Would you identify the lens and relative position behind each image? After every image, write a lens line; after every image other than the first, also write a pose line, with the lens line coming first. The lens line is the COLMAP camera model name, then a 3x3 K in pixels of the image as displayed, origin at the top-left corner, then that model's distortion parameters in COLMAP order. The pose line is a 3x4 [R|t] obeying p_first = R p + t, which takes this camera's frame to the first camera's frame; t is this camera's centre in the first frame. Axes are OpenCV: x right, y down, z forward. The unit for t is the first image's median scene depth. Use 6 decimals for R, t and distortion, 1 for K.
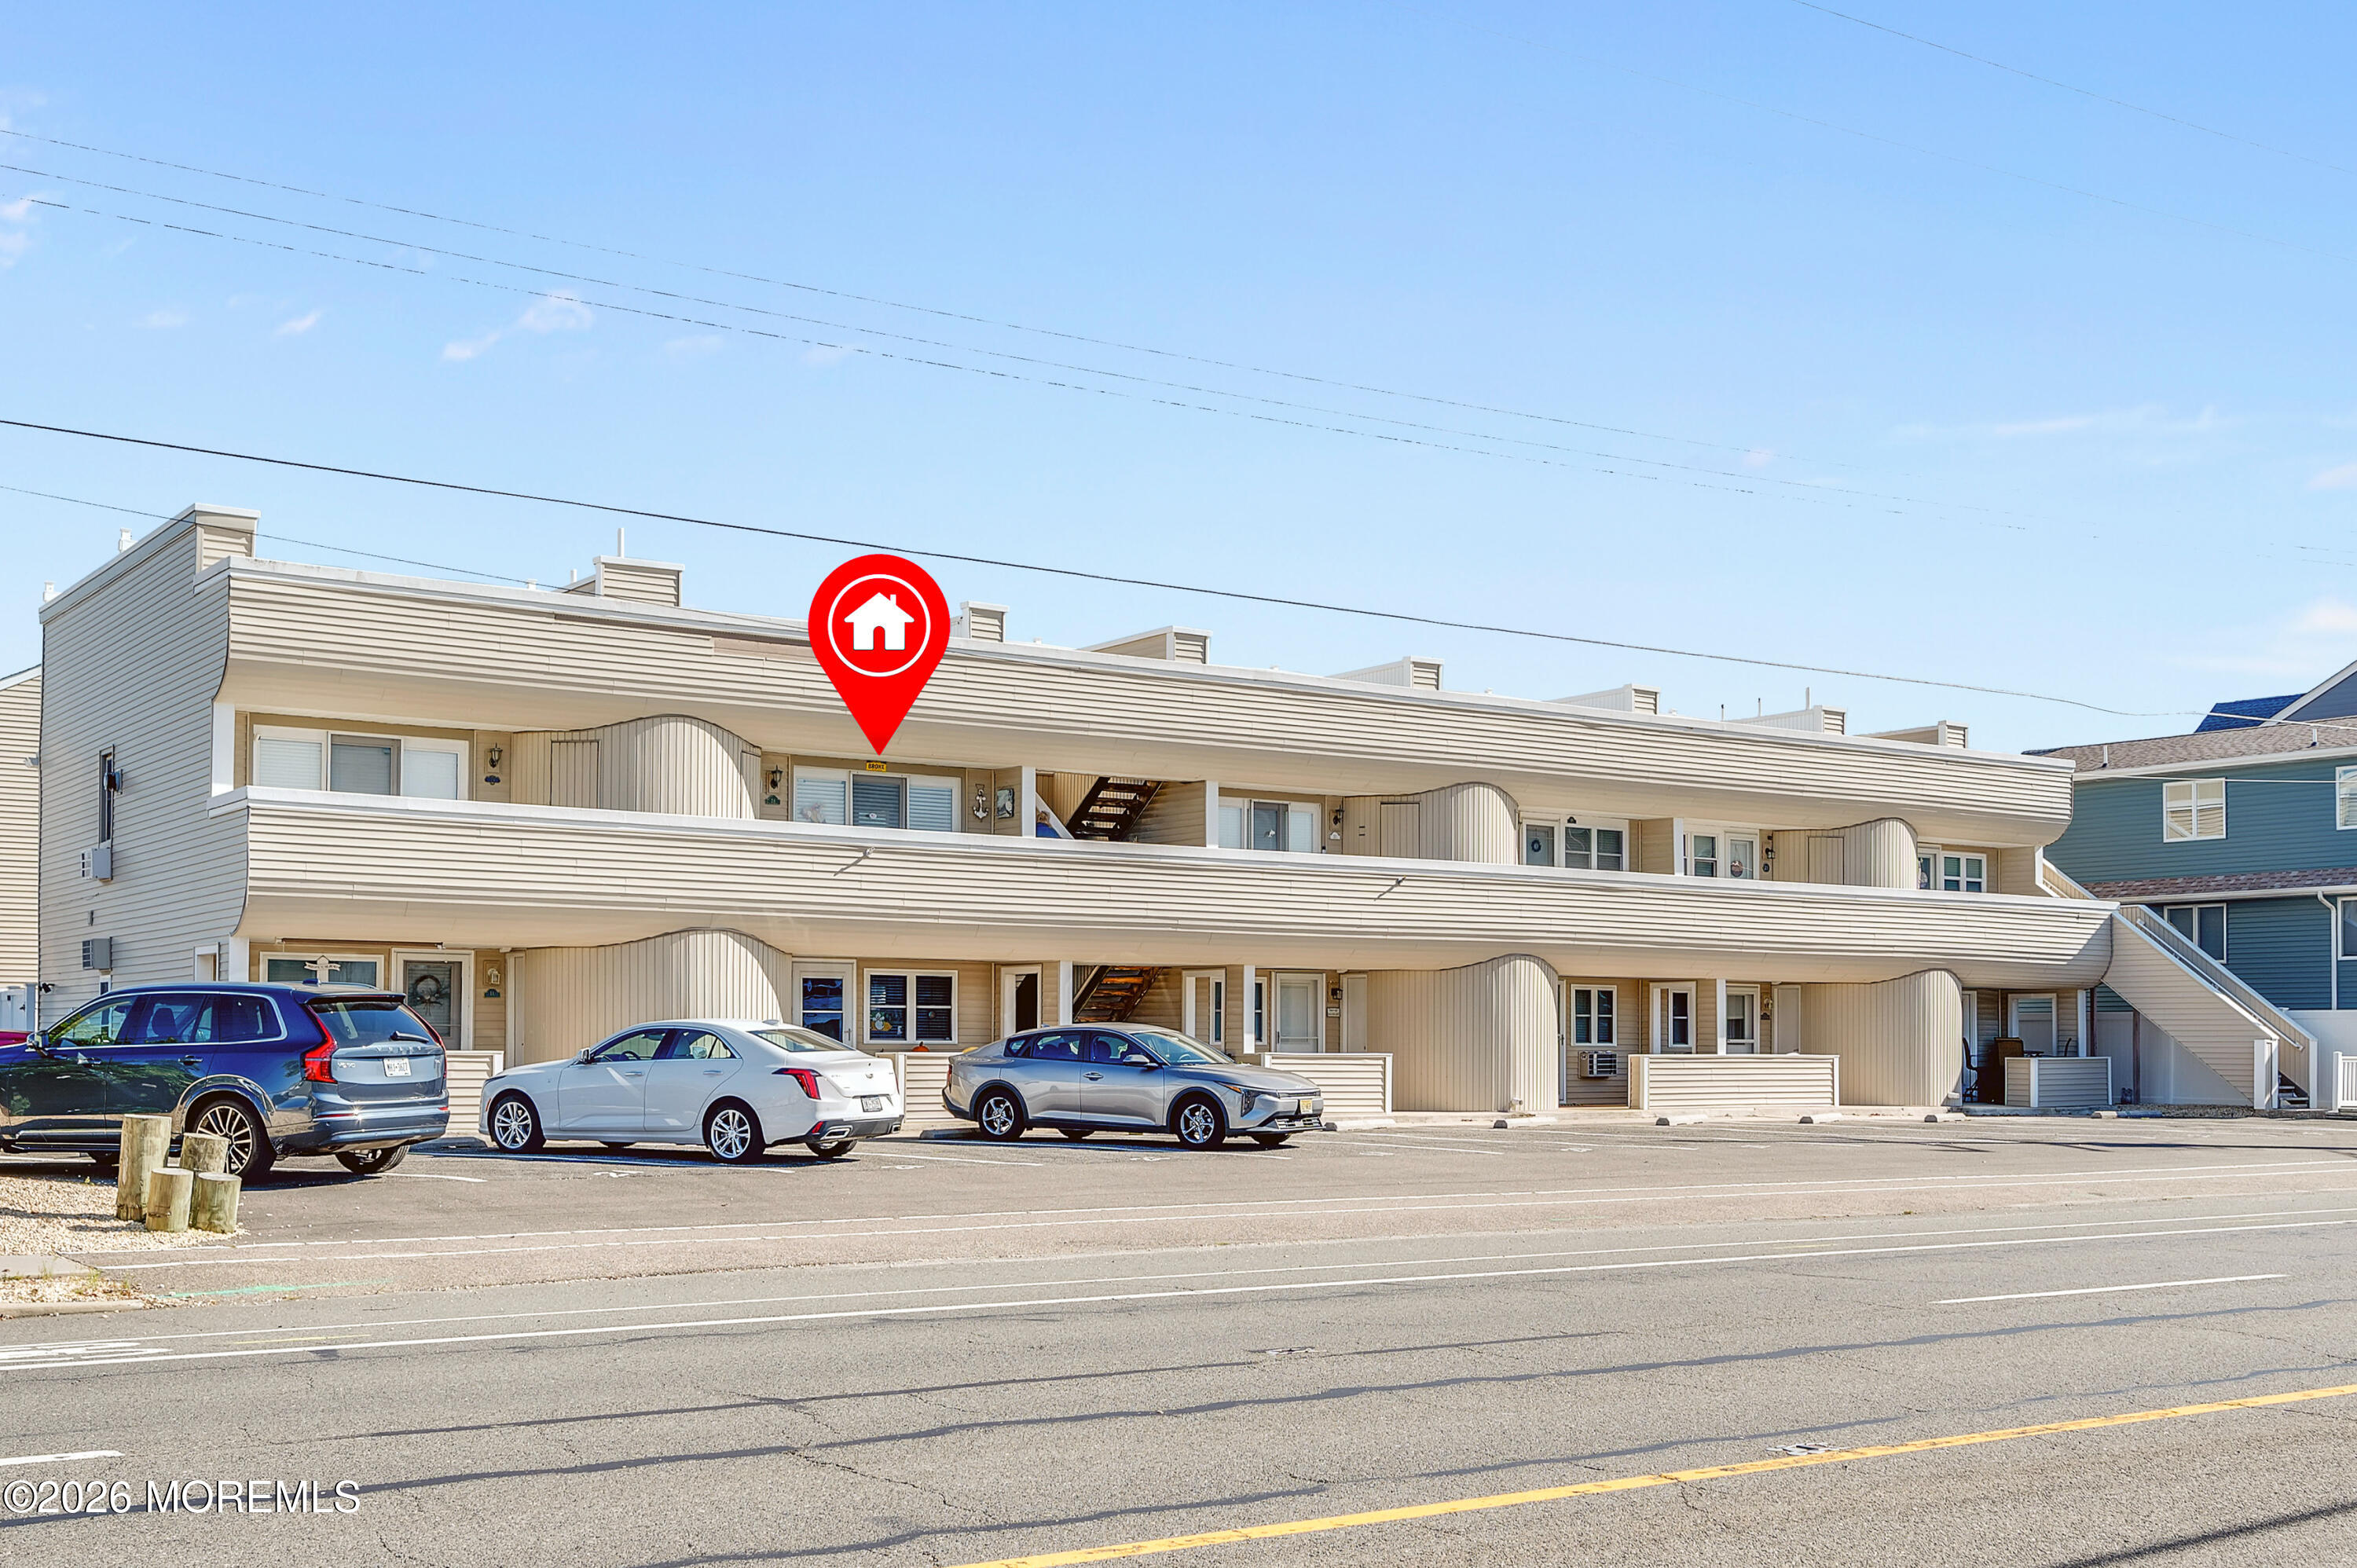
lens RADIAL K [[2512.7, 0, 1178.5], [0, 2512.7, 784.0], [0, 0, 1]] dist [0.010366, 0.019355]
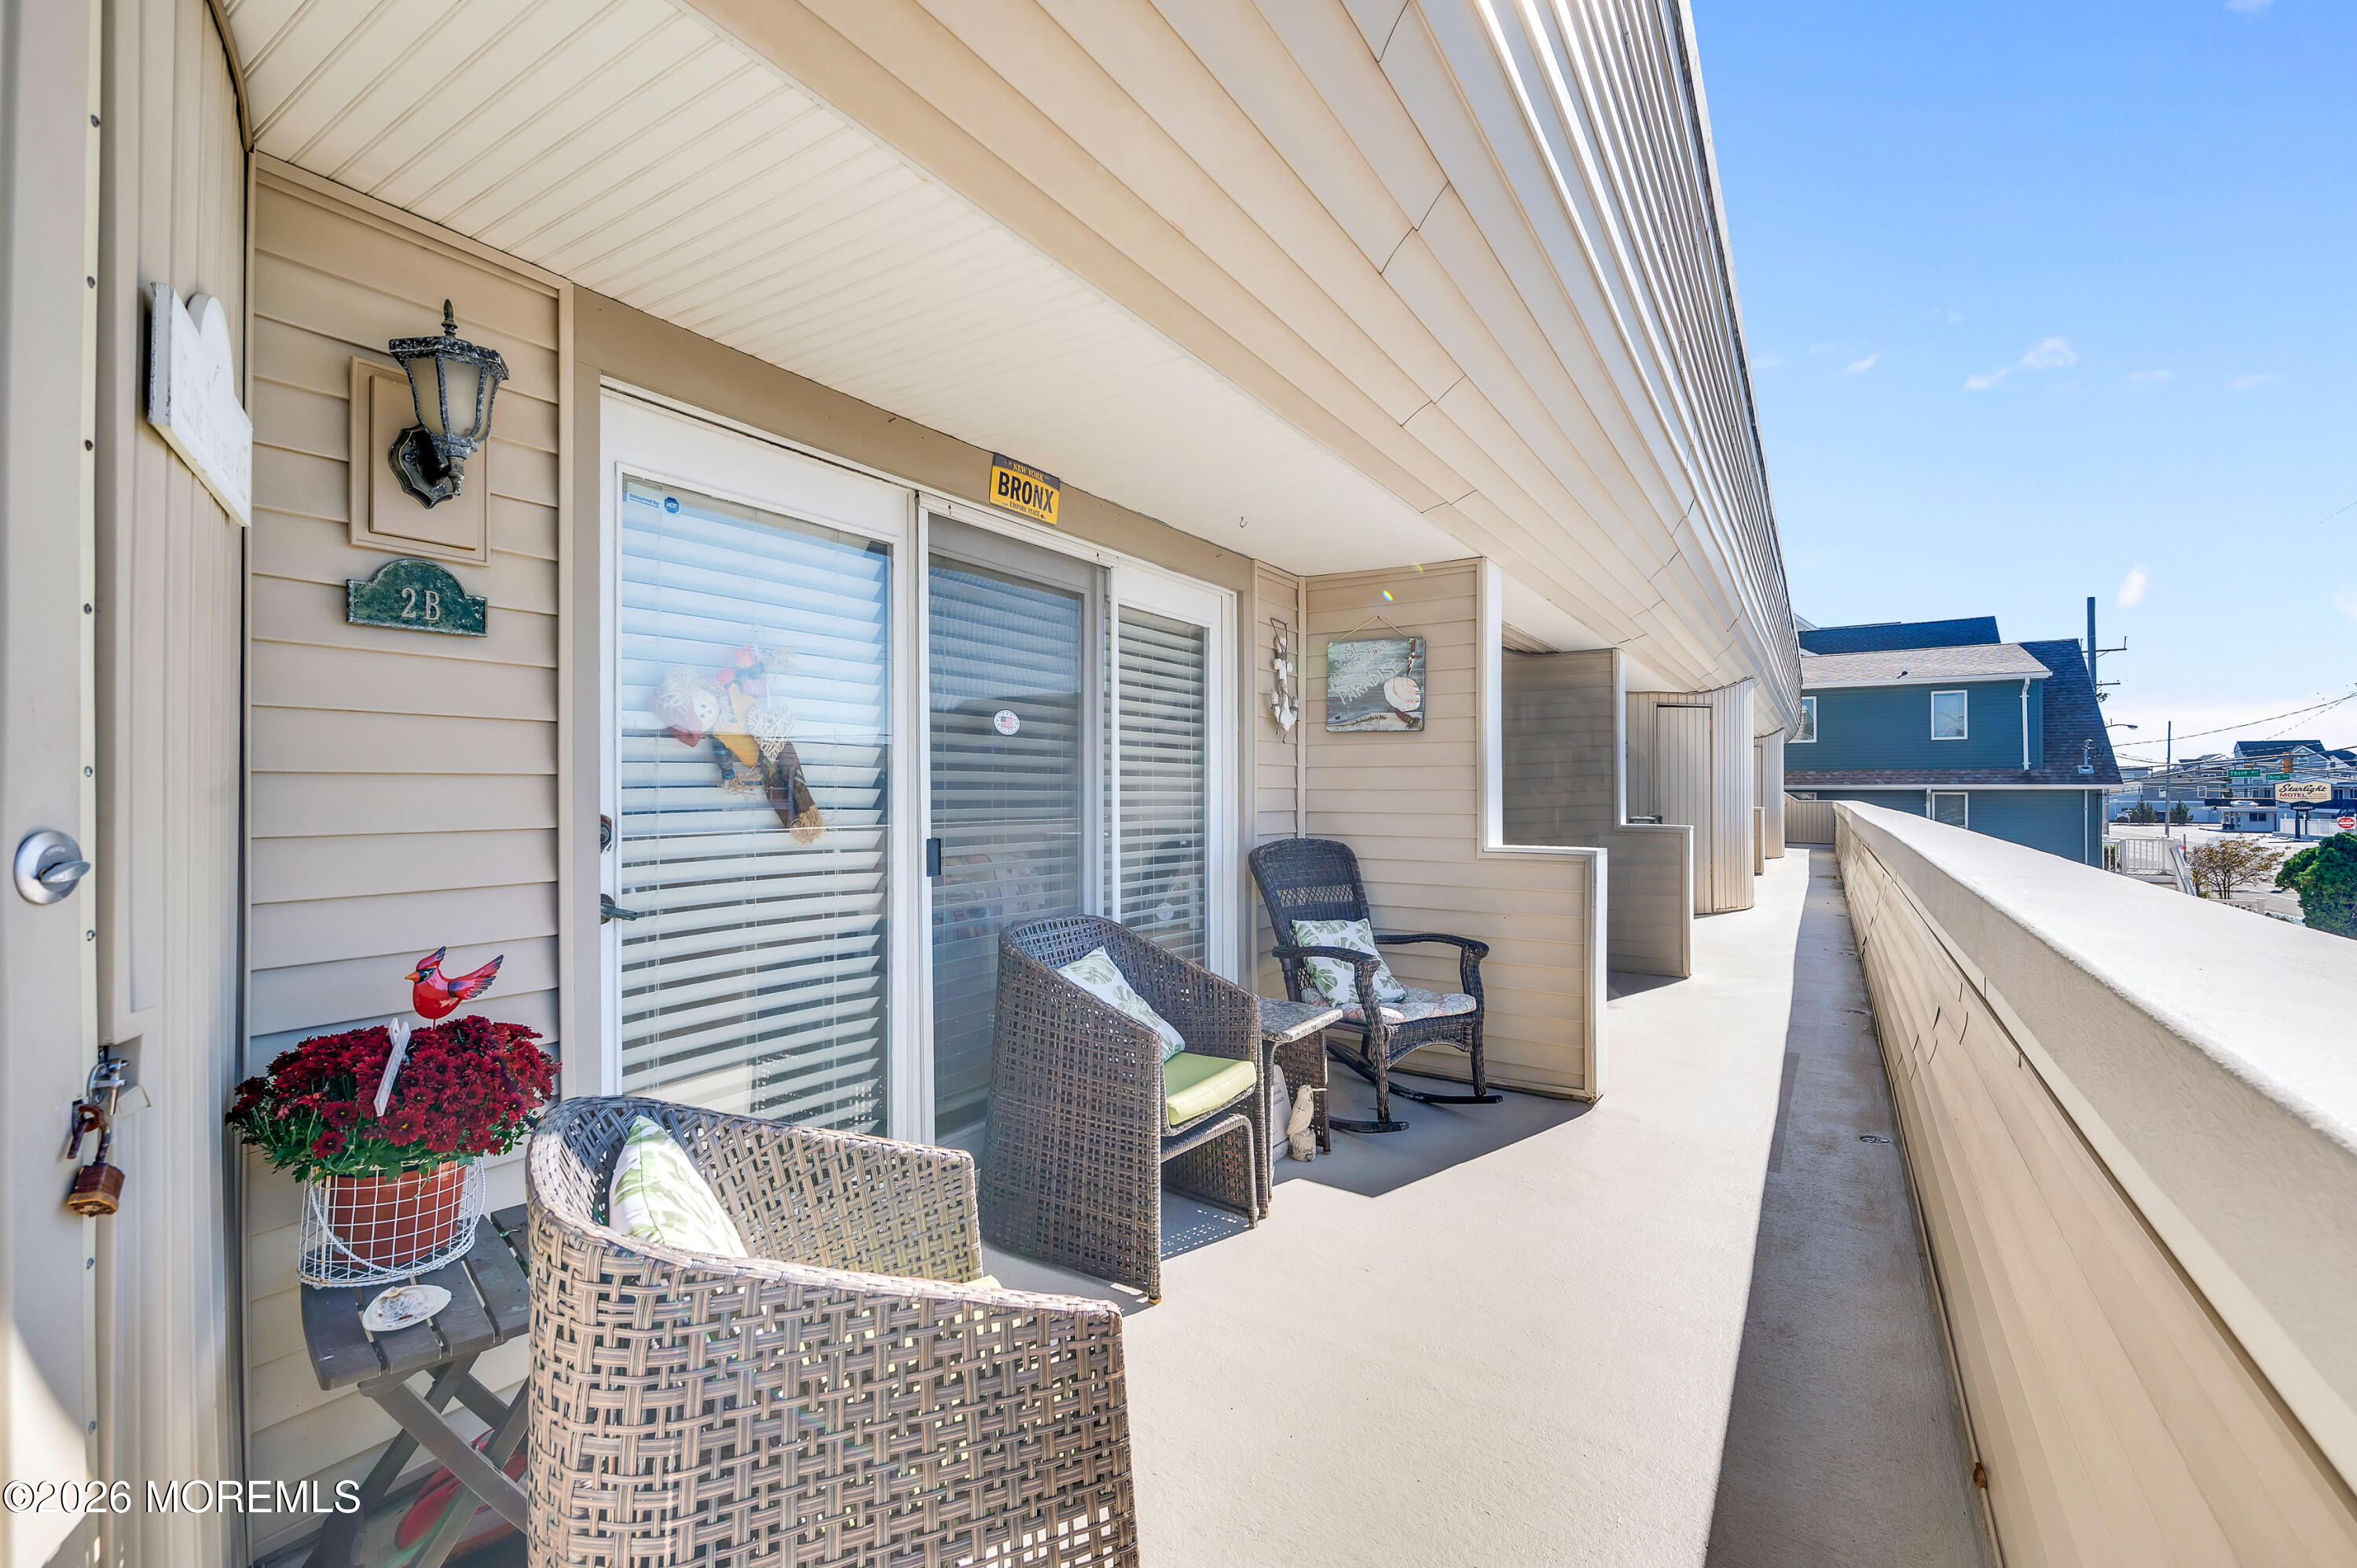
lens RADIAL K [[1019.5, 0, 1178.5], [0, 1019.5, 784.0], [0, 0, 1]] dist [-0.000310, -0.000019]
pose [[0.924382, -0.001486, 0.381465, -0.117935], [-0.036406, 0.995084, 0.092099, 0.007852], [-0.379727, -0.099022, 0.919784, 0.759582]]
